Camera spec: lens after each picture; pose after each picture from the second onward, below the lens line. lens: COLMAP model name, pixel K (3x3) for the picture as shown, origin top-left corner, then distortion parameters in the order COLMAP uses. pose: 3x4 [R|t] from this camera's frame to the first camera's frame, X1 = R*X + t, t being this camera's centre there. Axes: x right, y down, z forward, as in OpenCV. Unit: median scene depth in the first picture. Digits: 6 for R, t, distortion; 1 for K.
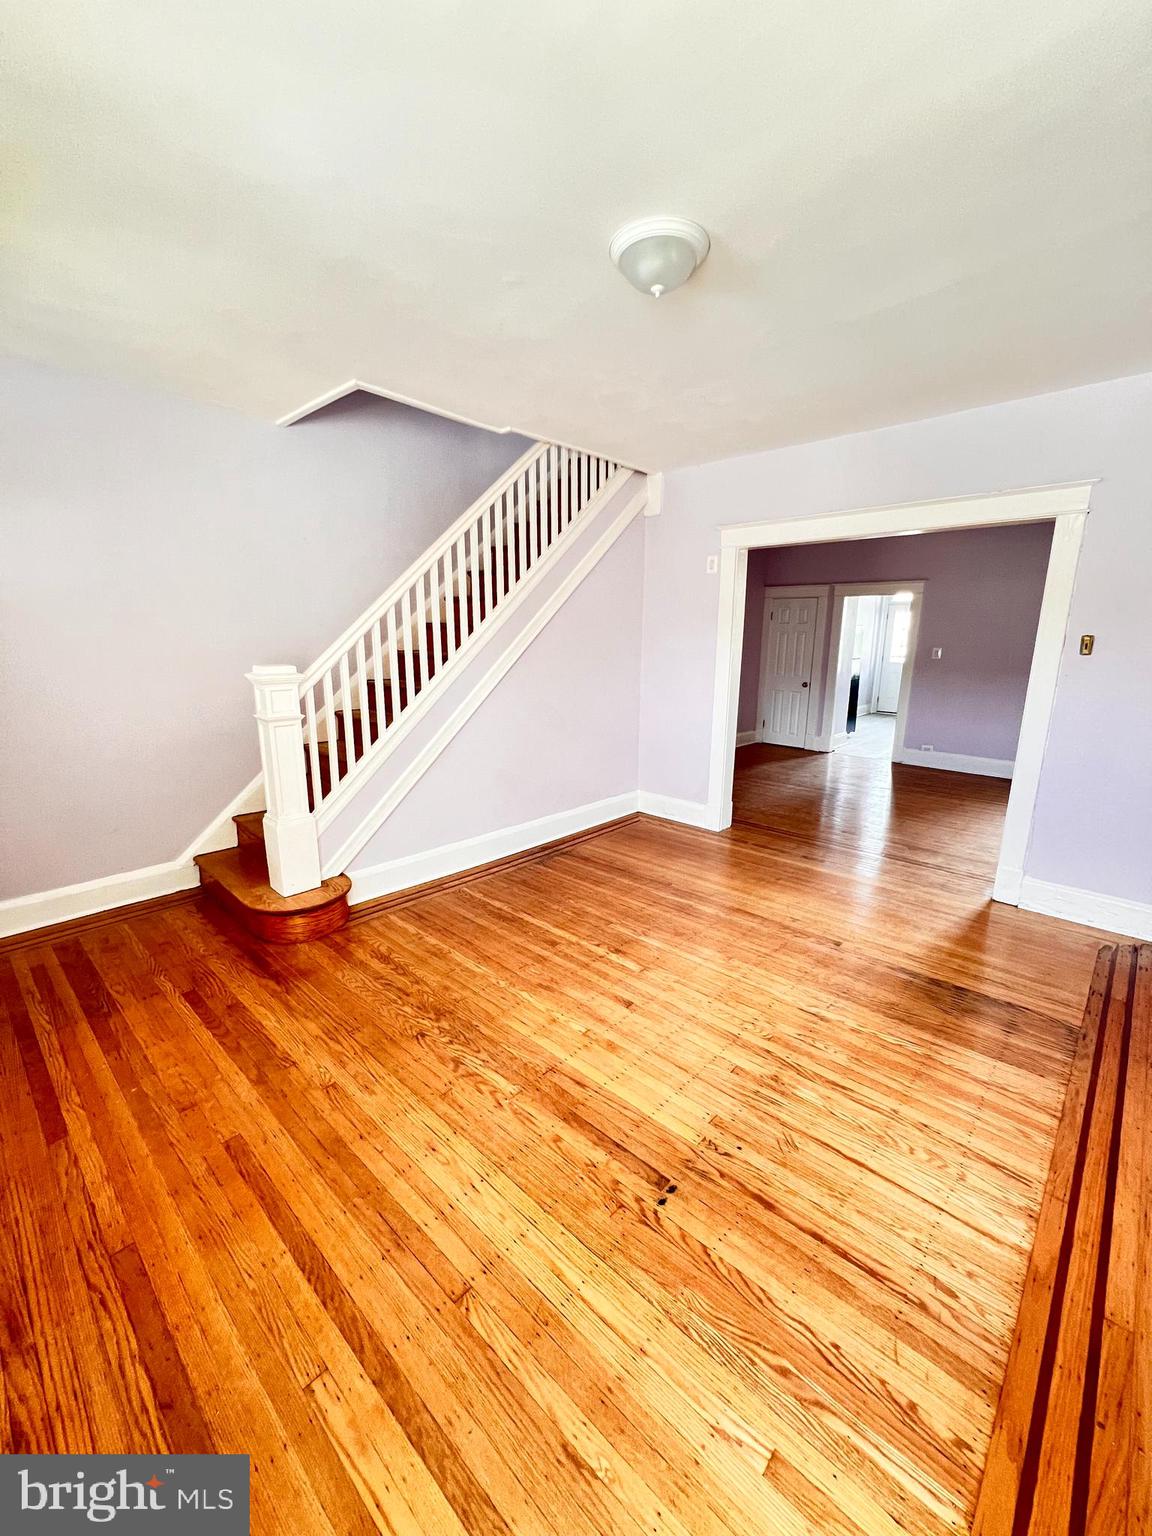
lens RADIAL K [[615.6, 0, 575.3], [0, 615.6, 768.2], [0, 0, 1]] dist [-0.002275, 0.000379]
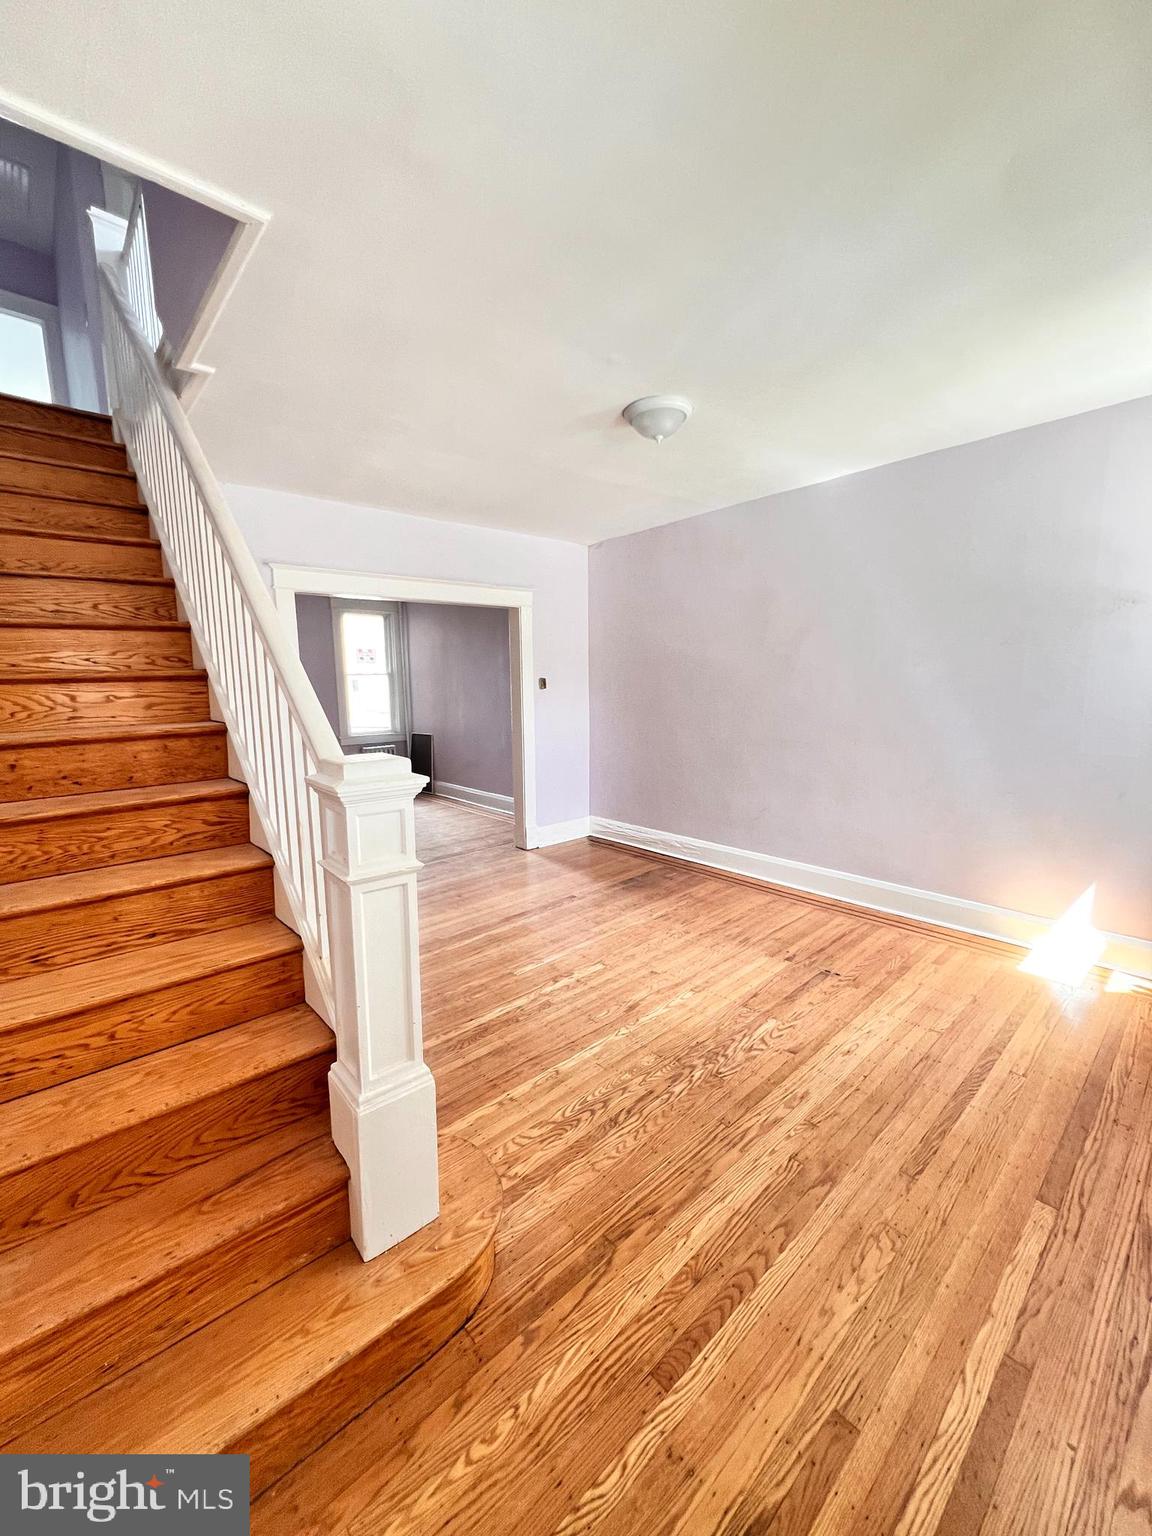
lens RADIAL K [[615.6, 0, 577.3], [0, 615.6, 764.8], [0, 0, 1]] dist [-0.002275, 0.000379]
pose [[0.083723, -0.148961, 0.985292, -1.213195], [0.233049, 0.964270, 0.125980, -0.237320], [-0.968854, 0.219074, 0.115446, 1.026012]]
